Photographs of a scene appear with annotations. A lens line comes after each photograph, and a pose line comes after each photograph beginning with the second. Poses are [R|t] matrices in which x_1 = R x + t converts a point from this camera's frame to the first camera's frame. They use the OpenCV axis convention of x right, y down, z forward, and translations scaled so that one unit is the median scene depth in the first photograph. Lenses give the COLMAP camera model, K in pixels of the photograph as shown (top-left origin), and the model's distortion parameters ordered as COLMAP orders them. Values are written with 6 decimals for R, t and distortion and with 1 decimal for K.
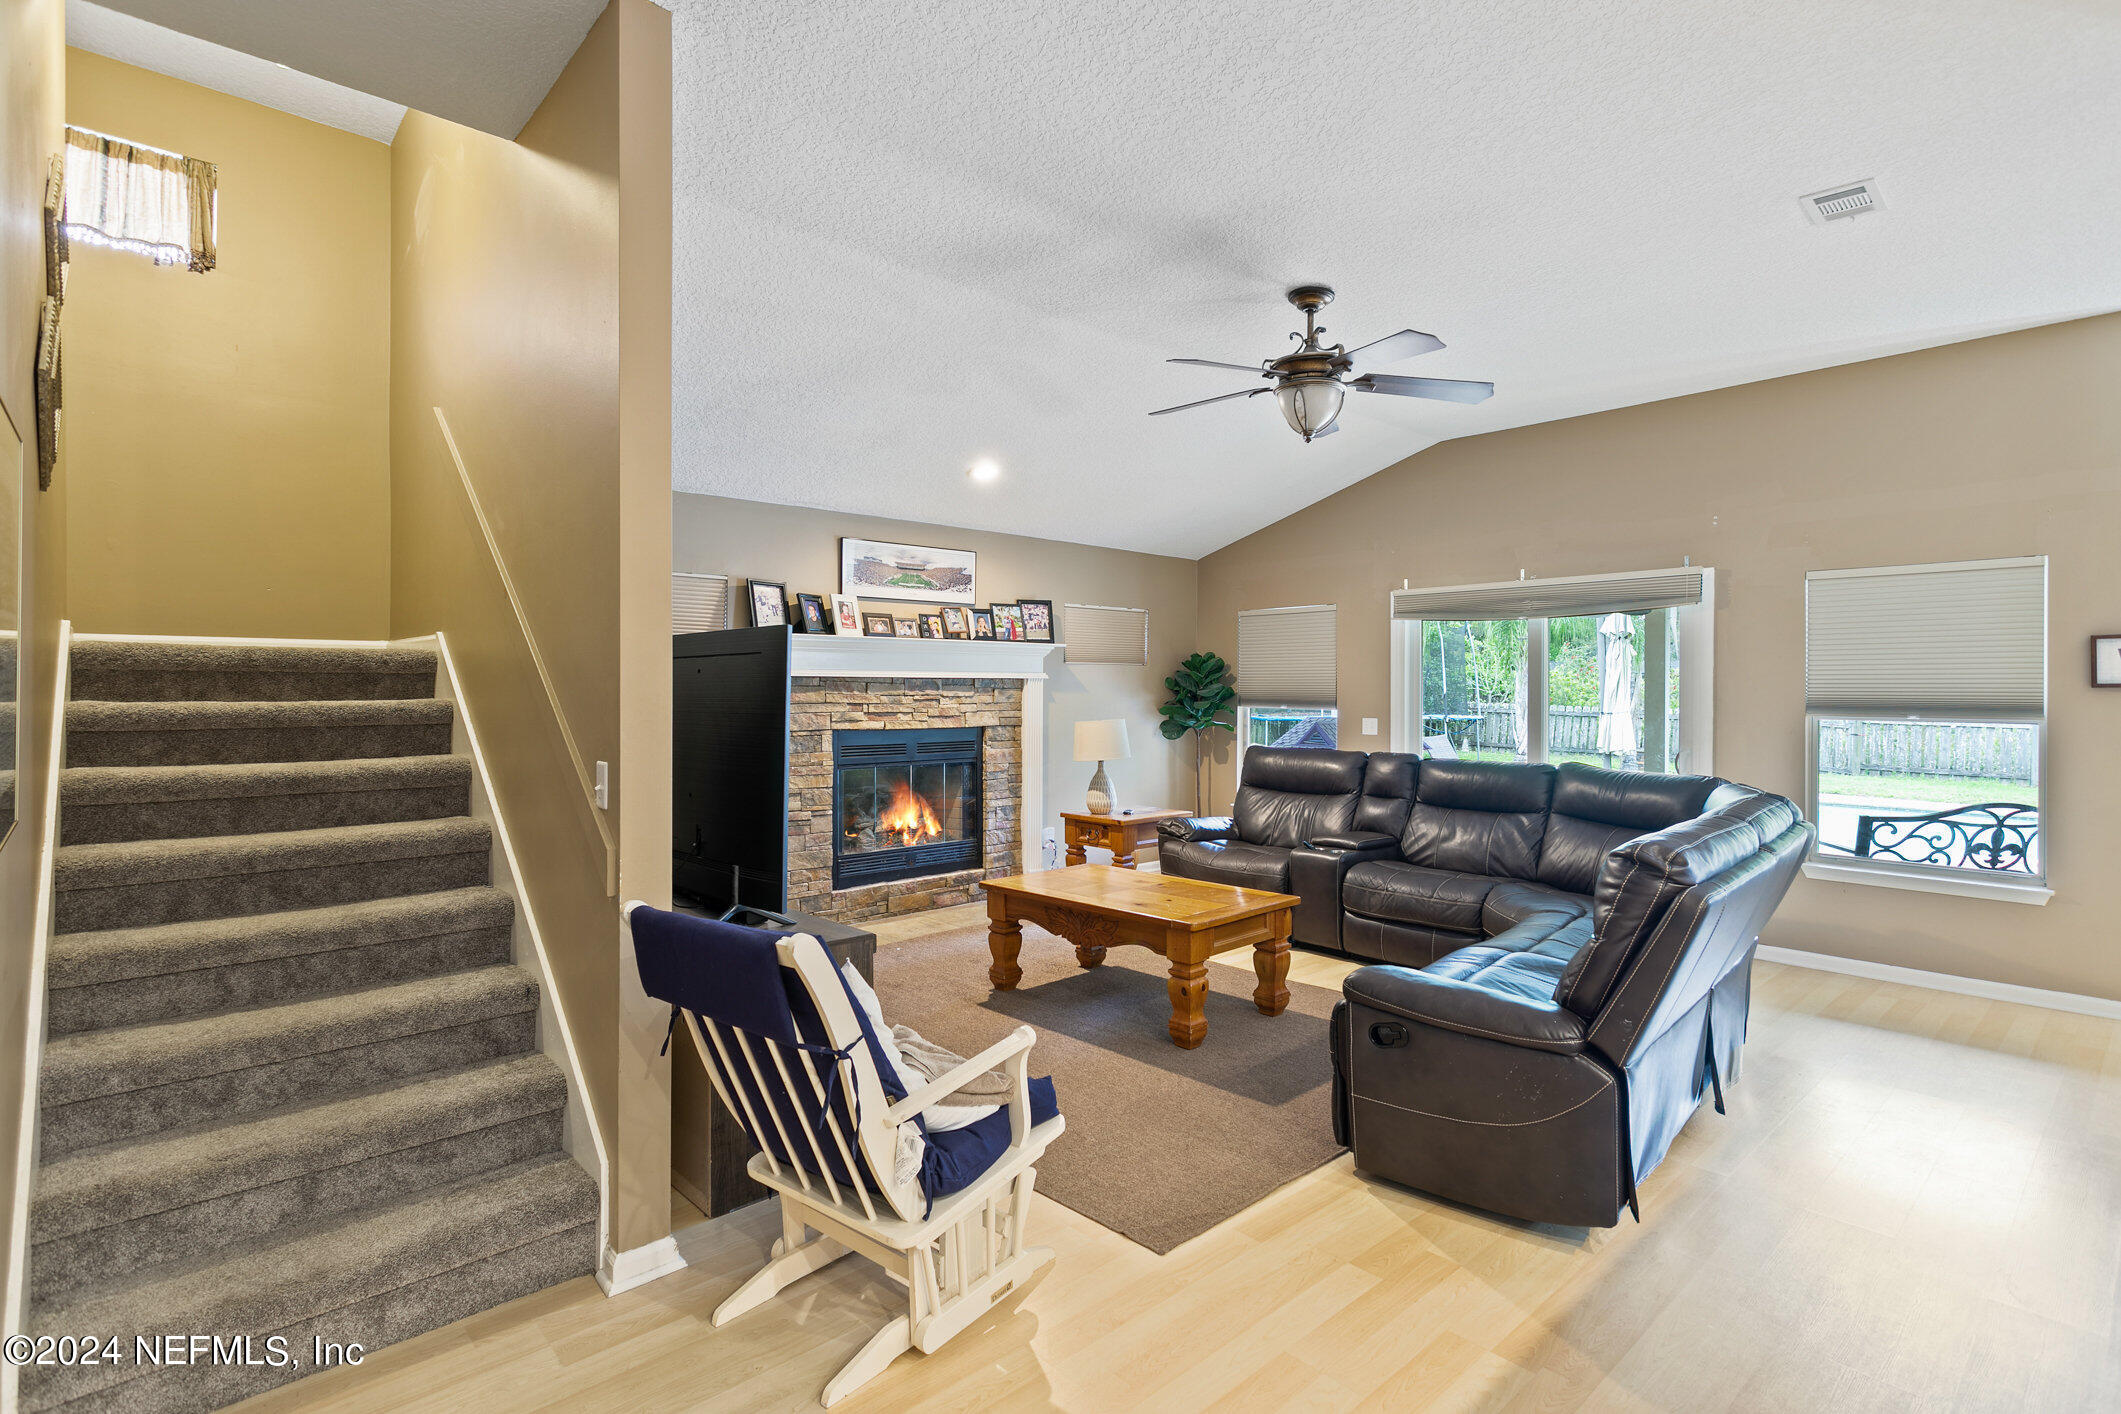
lens RADIAL K [[1030.1, 0, 1064.3], [0, 1030.1, 695.9], [0, 0, 1]] dist [-0.001098, -0.000241]
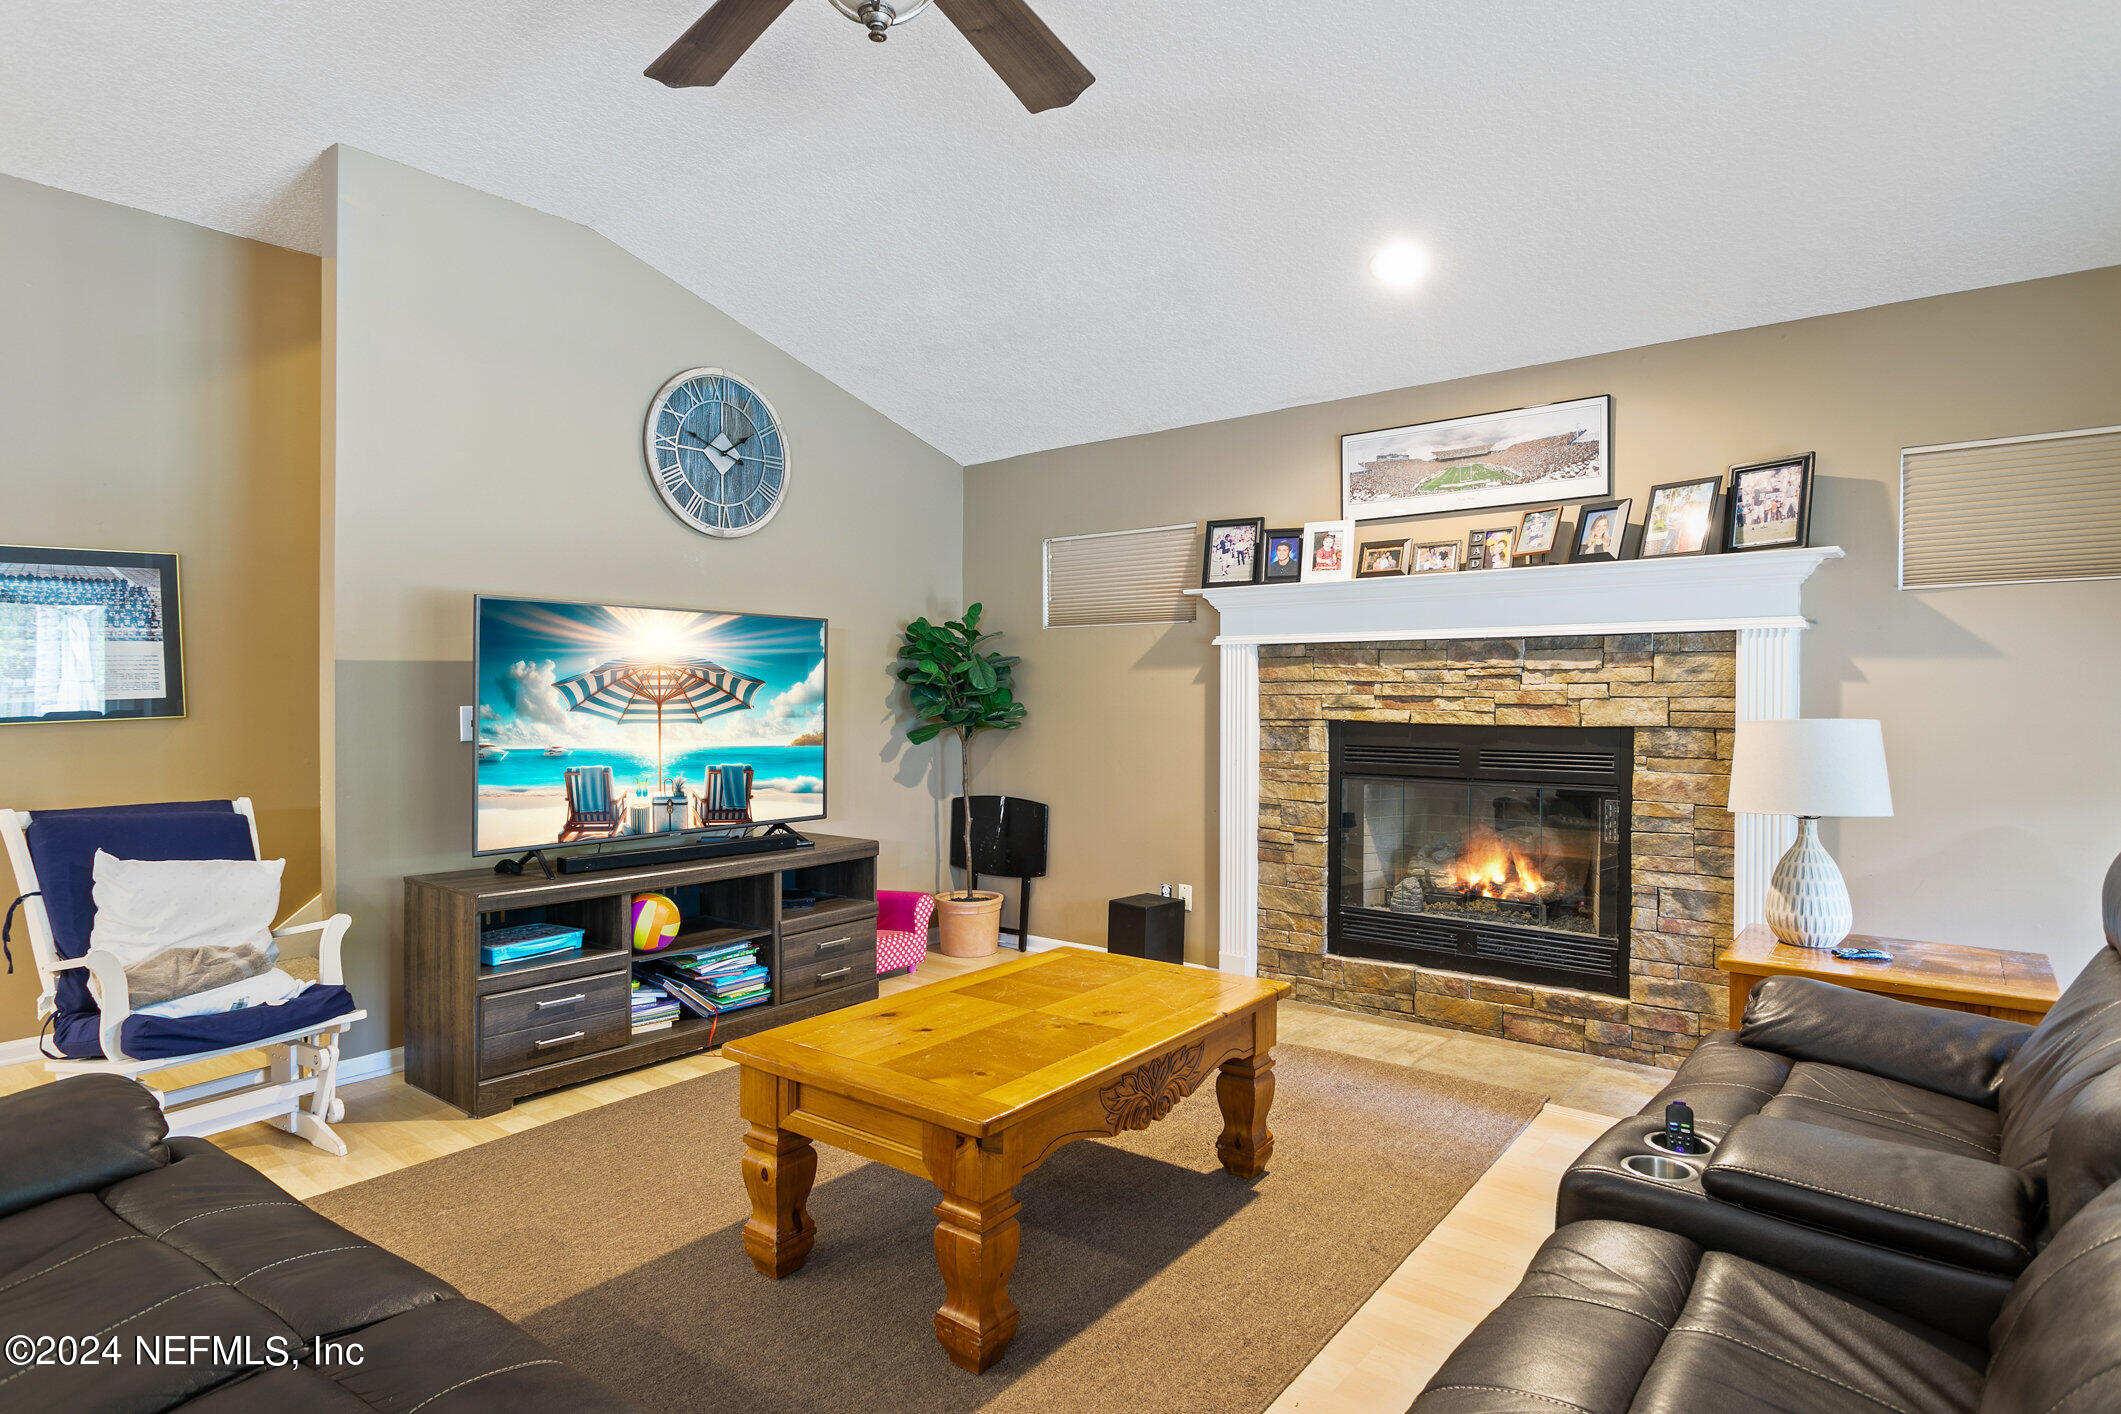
lens RADIAL K [[1151.5, 0, 1055.5], [0, 1151.5, 710.5], [0, 0, 1]] dist [-0.000606, 0.000054]
pose [[0.145537, 0.015669, -0.989229, 0.496231], [-0.005090, 0.999873, 0.015089, 0.015356], [0.989340, 0.002839, 0.145599, 0.689745]]
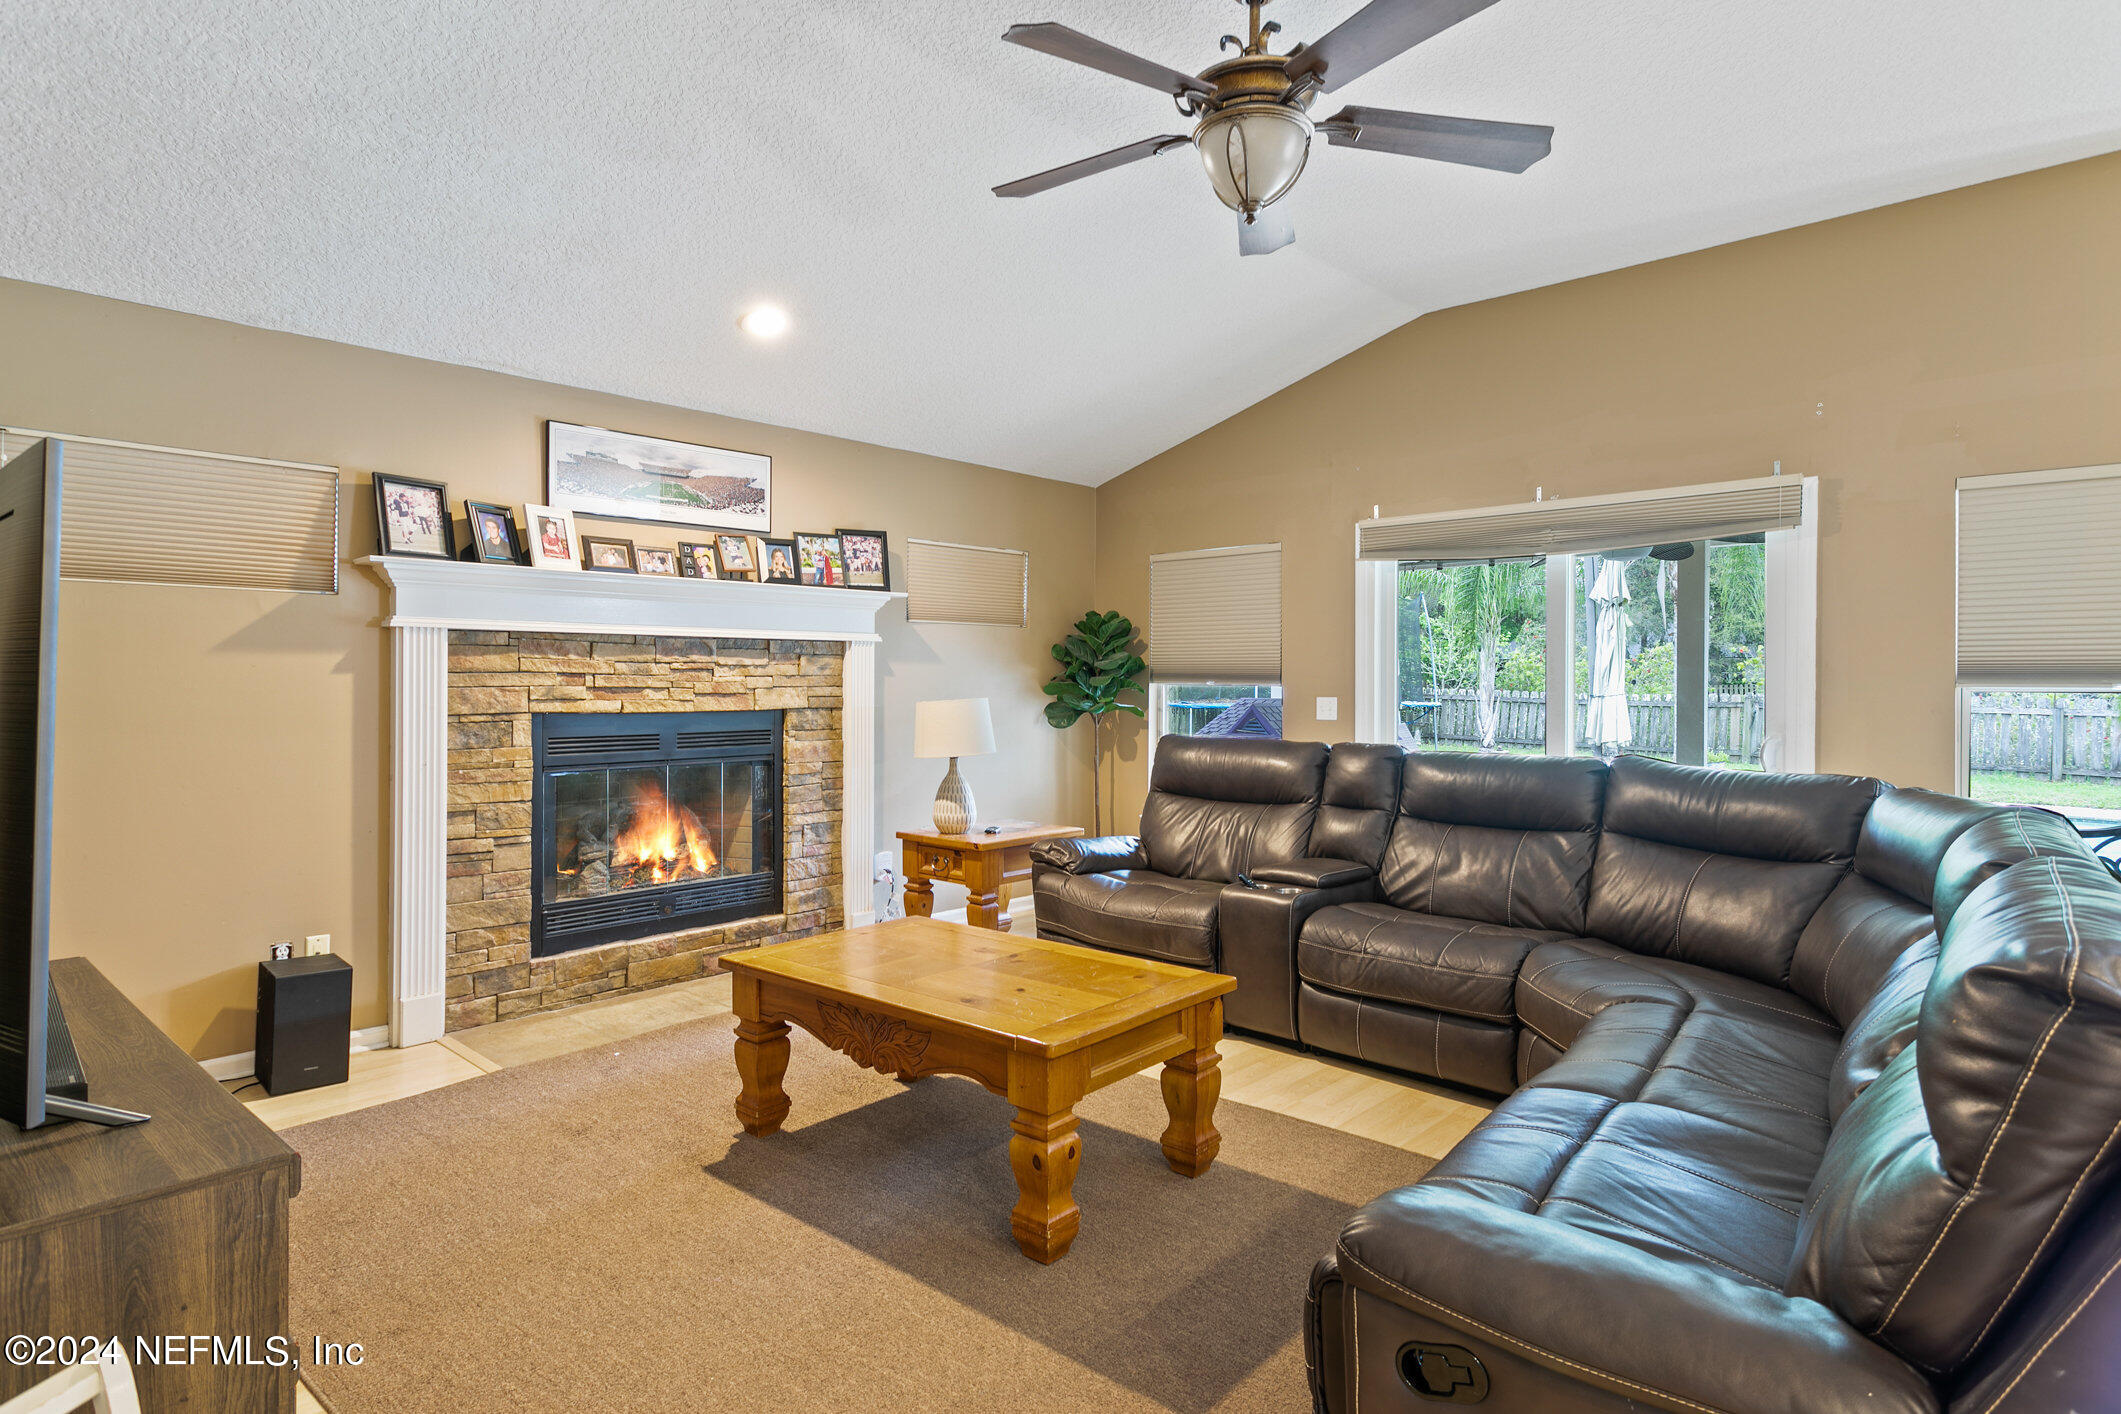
lens RADIAL K [[1141.8, 0, 1068.8], [0, 1141.8, 684.7], [0, 0, 1]] dist [0.018340, -0.000090]
pose [[0.996309, -0.000410, 0.085838, 0.051216], [0.000487, 0.999999, -0.000877, 0.015311], [-0.085837, 0.000915, 0.996309, 0.237370]]
